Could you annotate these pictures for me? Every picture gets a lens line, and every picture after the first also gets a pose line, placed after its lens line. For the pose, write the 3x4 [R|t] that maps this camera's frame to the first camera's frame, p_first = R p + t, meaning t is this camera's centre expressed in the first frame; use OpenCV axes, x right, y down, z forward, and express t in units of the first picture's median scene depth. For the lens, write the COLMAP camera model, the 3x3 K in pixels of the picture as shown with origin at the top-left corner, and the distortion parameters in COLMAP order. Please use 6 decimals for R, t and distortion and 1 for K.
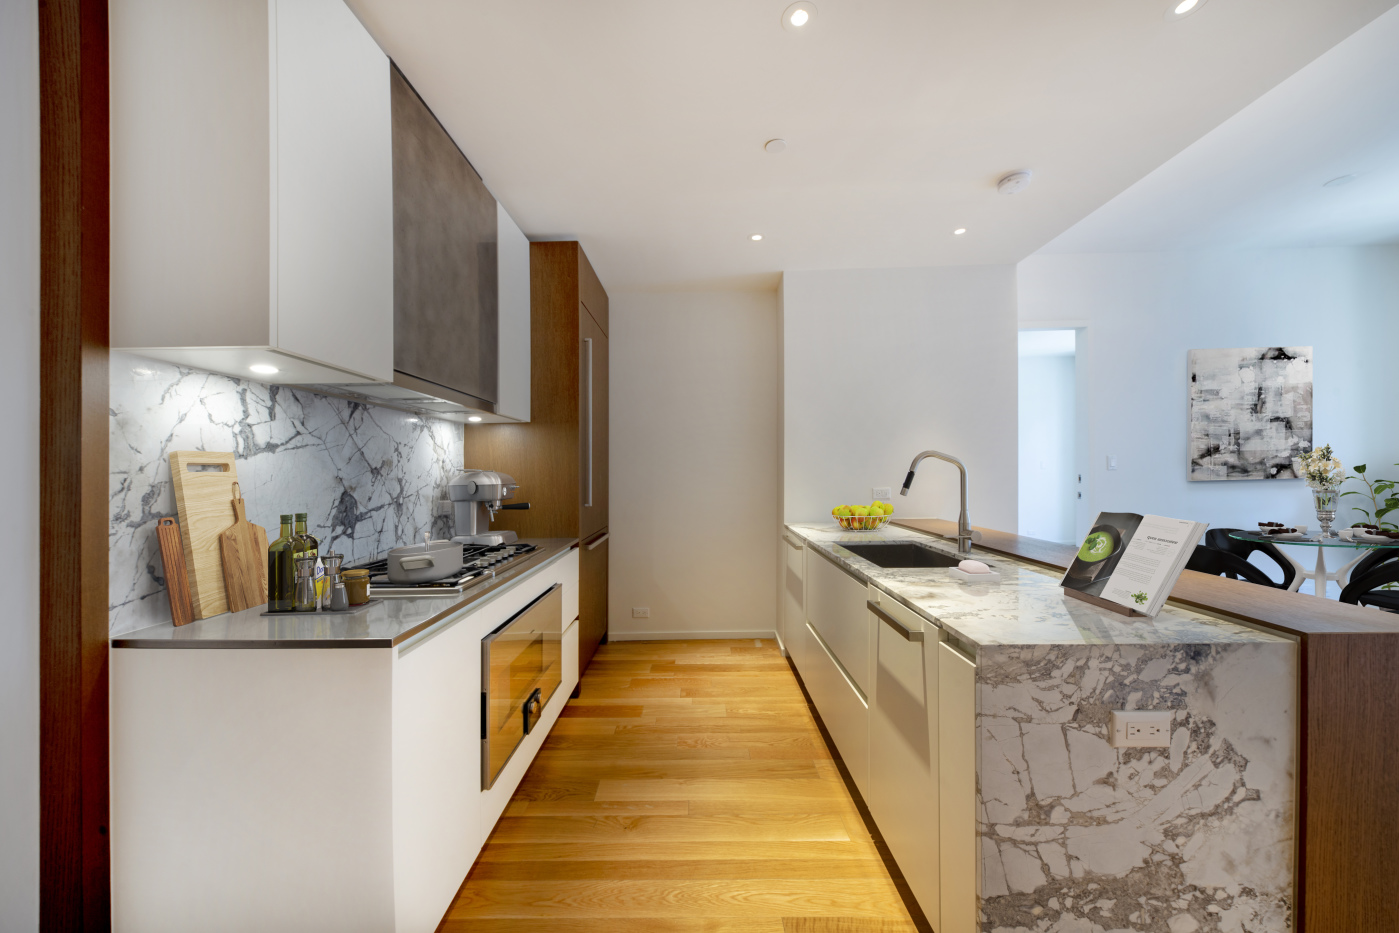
lens RADIAL K [[504.7, 0, 696.2], [0, 504.7, 453.9], [0, 0, 1]] dist [-0.000246, 0.000194]
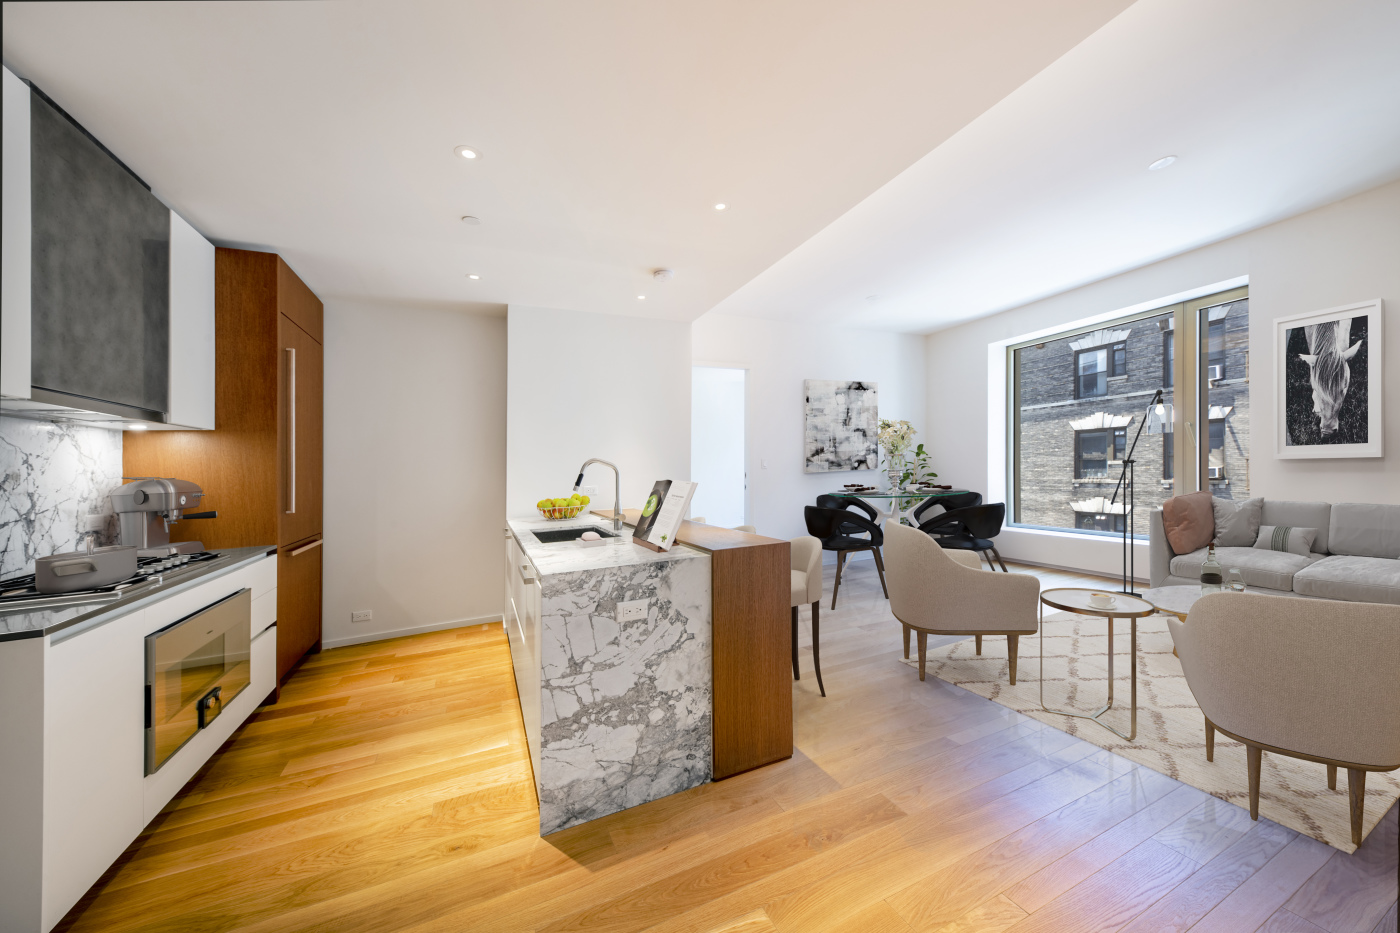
lens RADIAL K [[498.6, 0, 702.8], [0, 498.6, 446.3], [0, 0, 1]] dist [0.001543, -0.006202]
pose [[0.908117, -0.005049, 0.418685, 0.177108], [0.011575, 0.999848, -0.013049, -0.012005], [-0.418556, 0.016697, 0.908038, -0.374694]]
